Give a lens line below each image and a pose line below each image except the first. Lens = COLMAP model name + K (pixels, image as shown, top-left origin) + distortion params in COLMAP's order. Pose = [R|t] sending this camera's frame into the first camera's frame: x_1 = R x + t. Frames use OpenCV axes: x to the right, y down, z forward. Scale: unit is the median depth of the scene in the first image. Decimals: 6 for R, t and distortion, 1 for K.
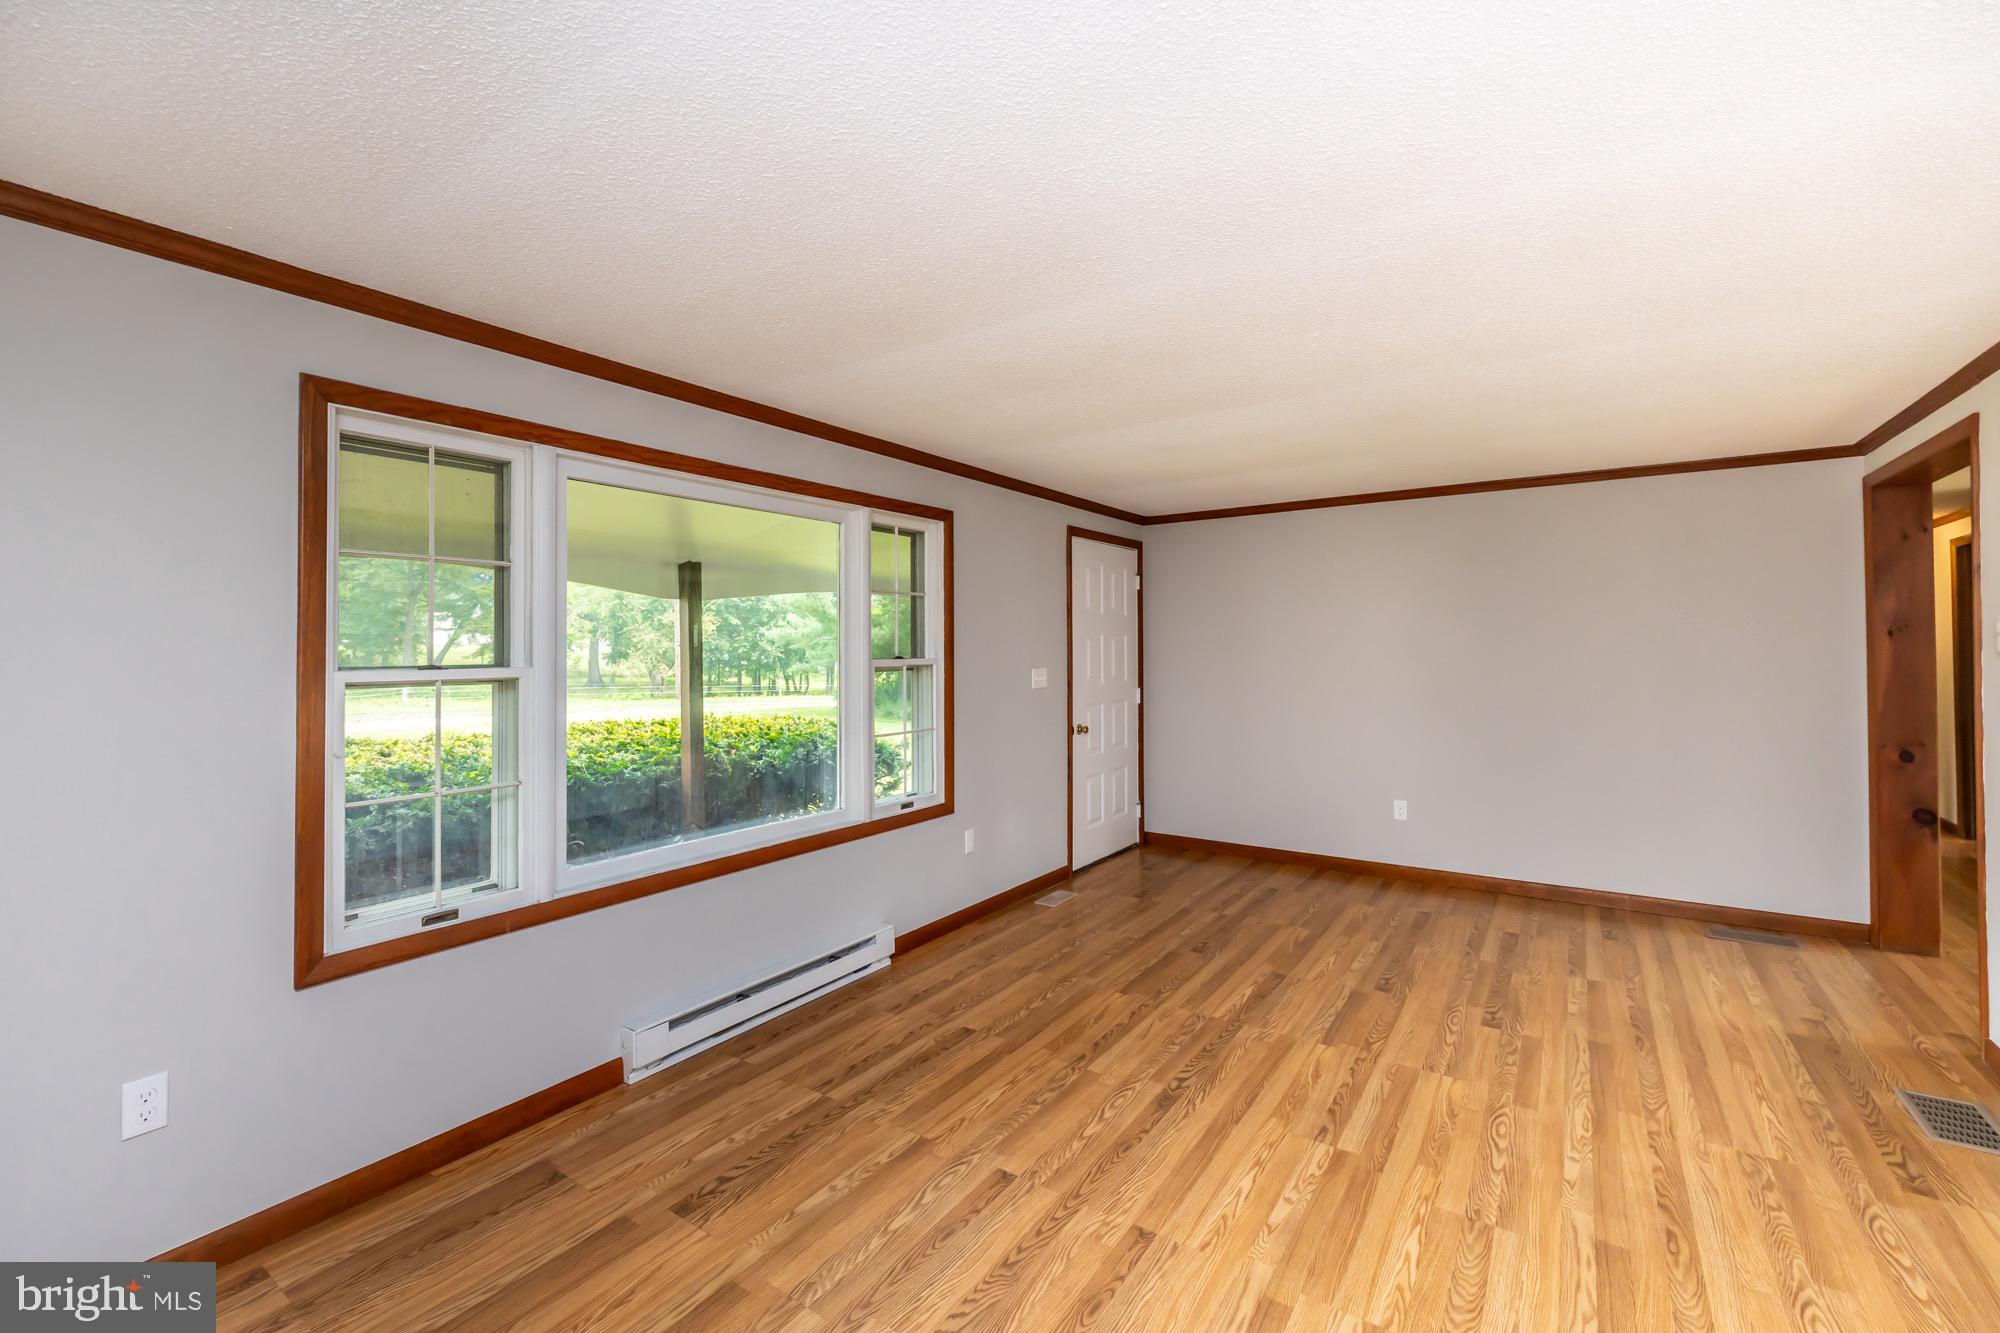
lens RADIAL K [[853.8, 0, 1000.5], [0, 853.8, 637.0], [0, 0, 1]] dist [-0.002720, -0.000249]
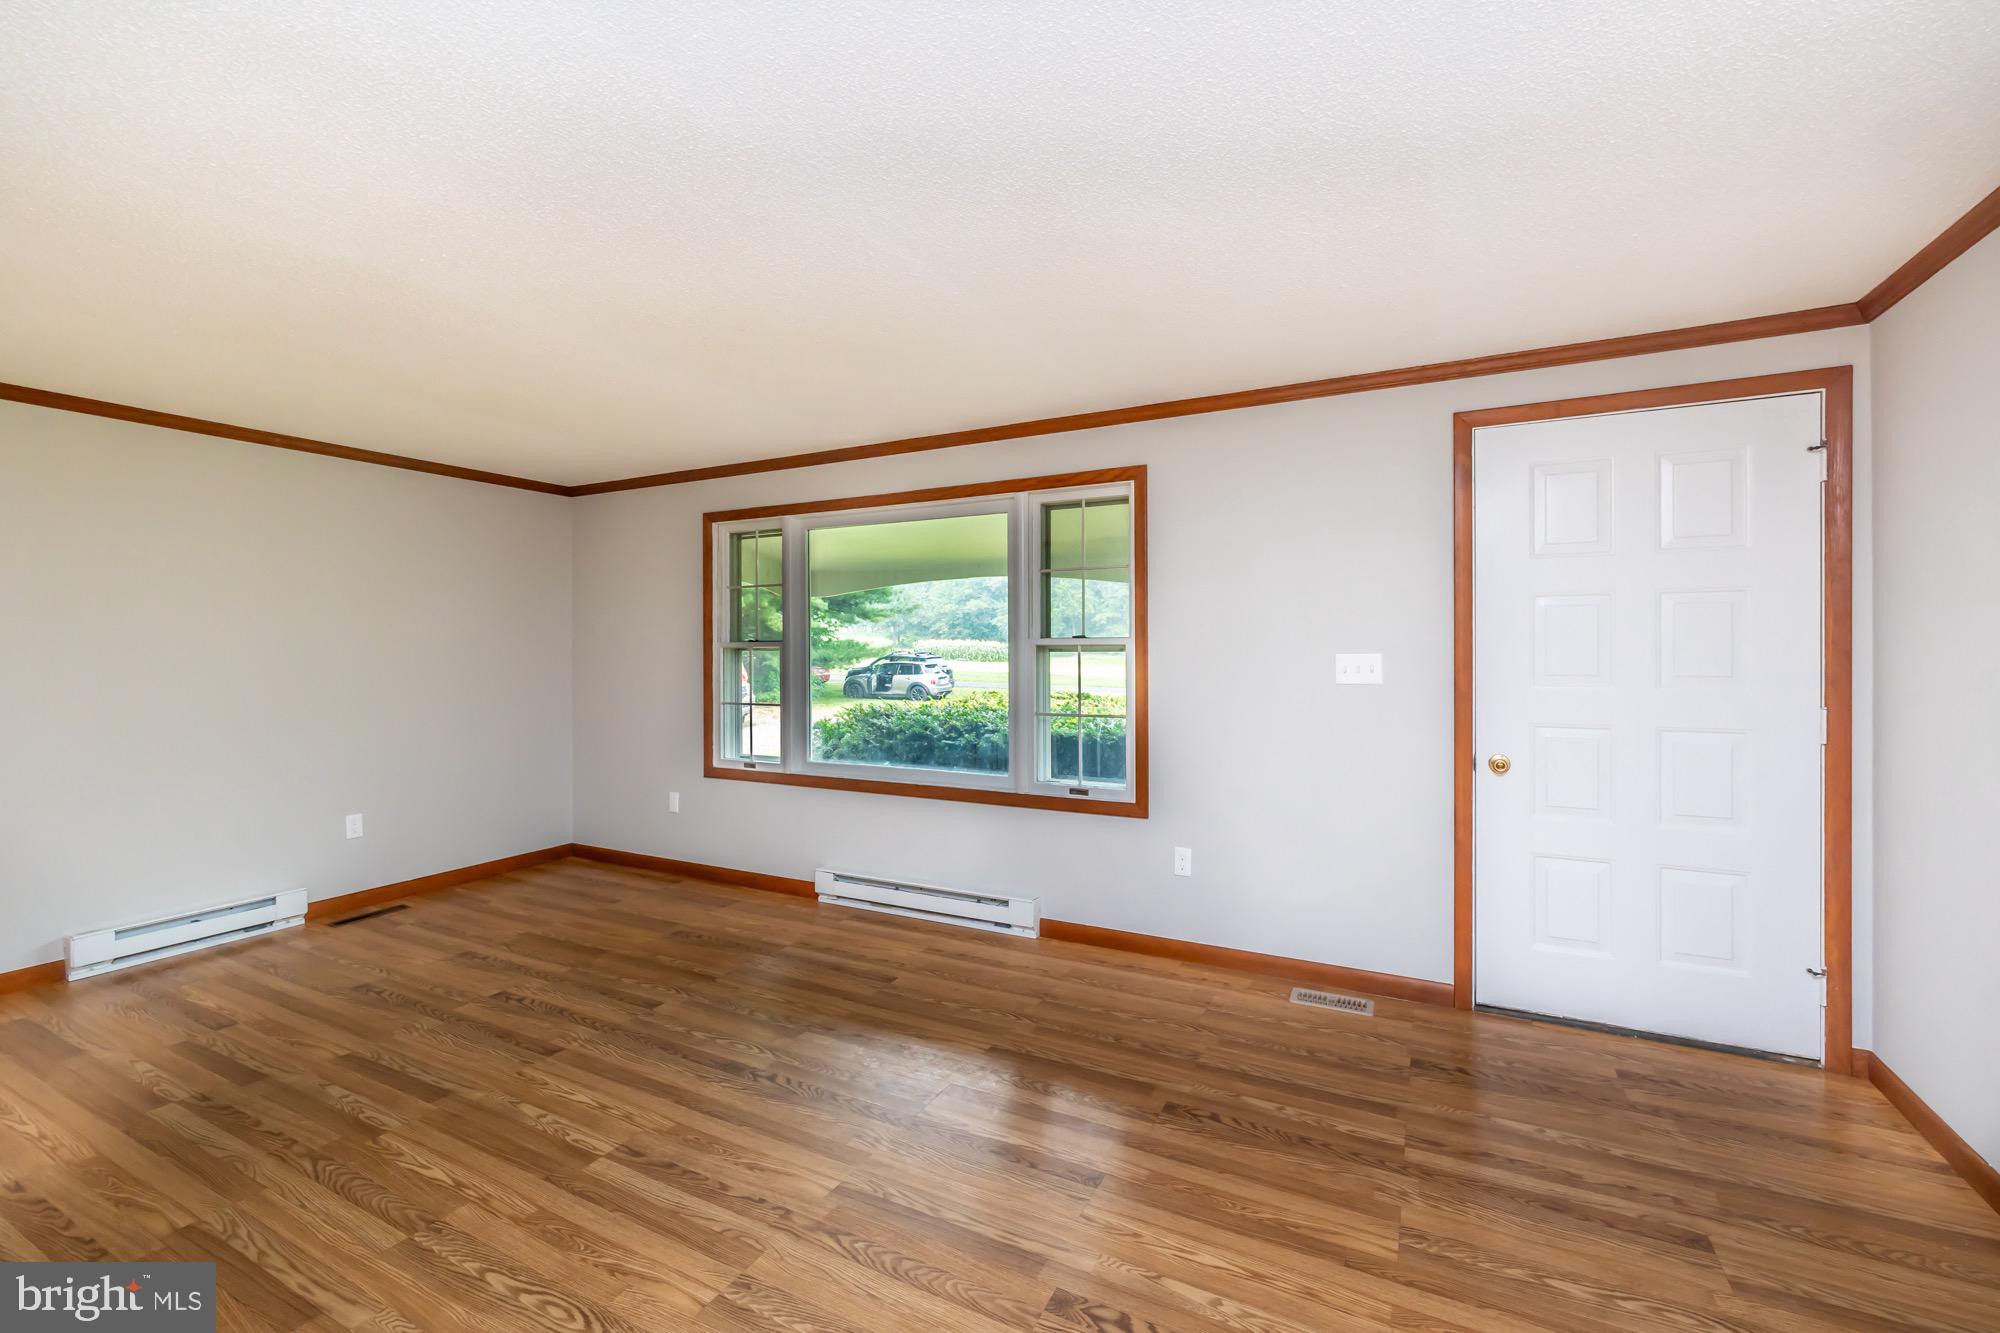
lens RADIAL K [[842.4, 0, 1001.1], [0, 842.4, 652.1], [0, 0, 1]] dist [-0.001399, 0.000094]
pose [[0.111599, 0.011789, -0.993683, 1.036041], [0.018103, 0.999740, 0.013893, 0.033947], [0.993588, -0.019539, 0.111356, 1.031257]]
